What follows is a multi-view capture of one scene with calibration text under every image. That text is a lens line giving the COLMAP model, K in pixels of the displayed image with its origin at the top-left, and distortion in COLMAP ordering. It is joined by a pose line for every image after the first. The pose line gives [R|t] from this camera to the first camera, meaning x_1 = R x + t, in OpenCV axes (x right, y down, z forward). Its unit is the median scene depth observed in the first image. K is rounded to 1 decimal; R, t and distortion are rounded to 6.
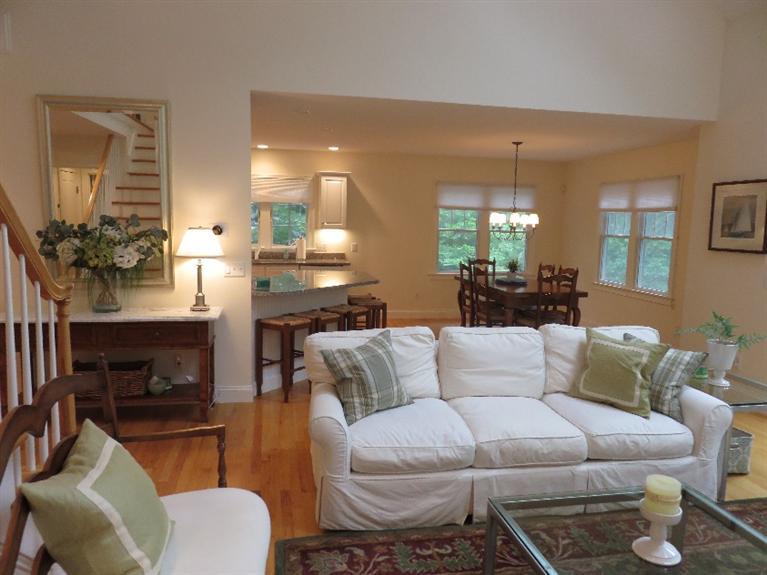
lens RADIAL K [[580.1, 0, 387.7], [0, 580.1, 286.8], [0, 0, 1]] dist [-0.001316, -0.001305]
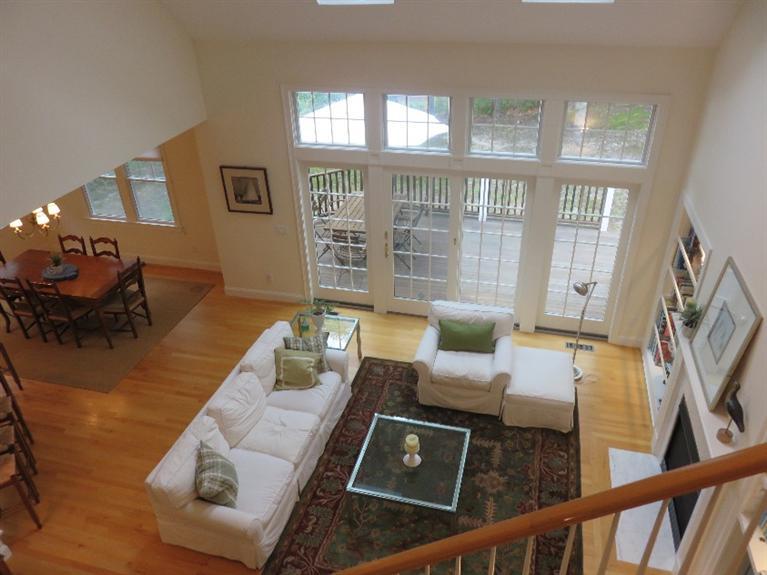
lens RADIAL K [[580.1, 0, 385.6], [0, 580.1, 286.5], [0, 0, 1]] dist [-0.001316, -0.001305]
pose [[0.452168, -0.494808, 0.742098, -0.620765], [0.149343, 0.862266, 0.483936, -0.816053], [-0.879341, -0.107993, 0.463785, 0.001220]]
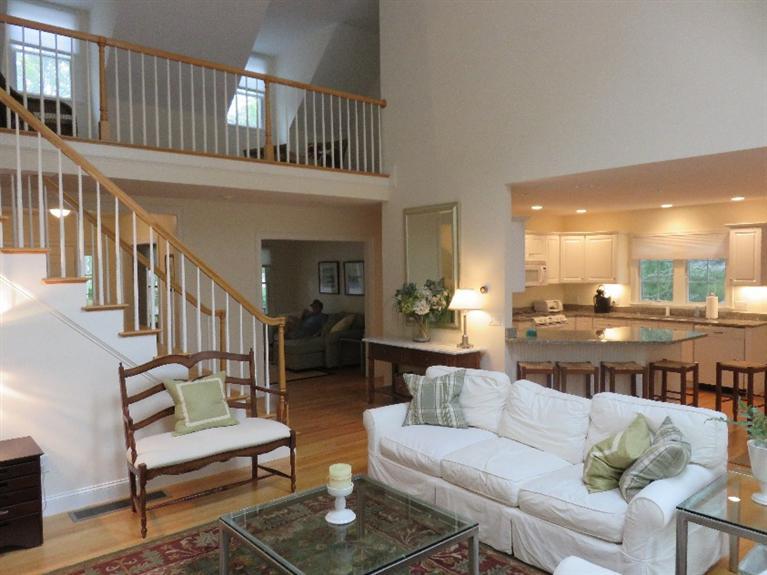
lens RADIAL K [[580.1, 0, 381.6], [0, 580.1, 284.9], [0, 0, 1]] dist [-0.001316, -0.001305]
pose [[0.487019, -0.000781, -0.873391, 1.004653], [-0.080628, 0.995689, -0.045850, -0.037003], [0.869662, 0.092750, 0.484857, 0.187628]]
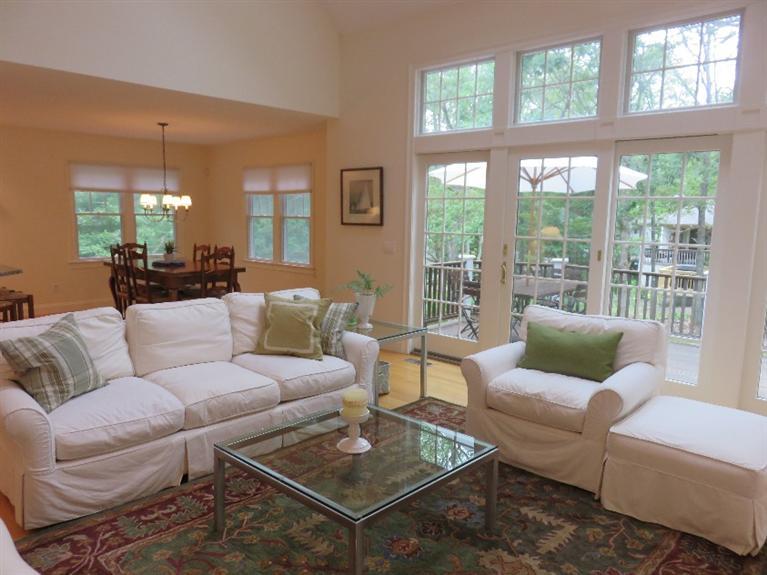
lens RADIAL K [[580.1, 0, 383.6], [0, 580.1, 282.7], [0, 0, 1]] dist [-0.001316, -0.001305]
pose [[0.818810, -0.083857, 0.567907, -0.111634], [0.073660, 0.996443, 0.040931, 0.021768], [-0.569319, 0.008317, 0.822074, -0.069790]]
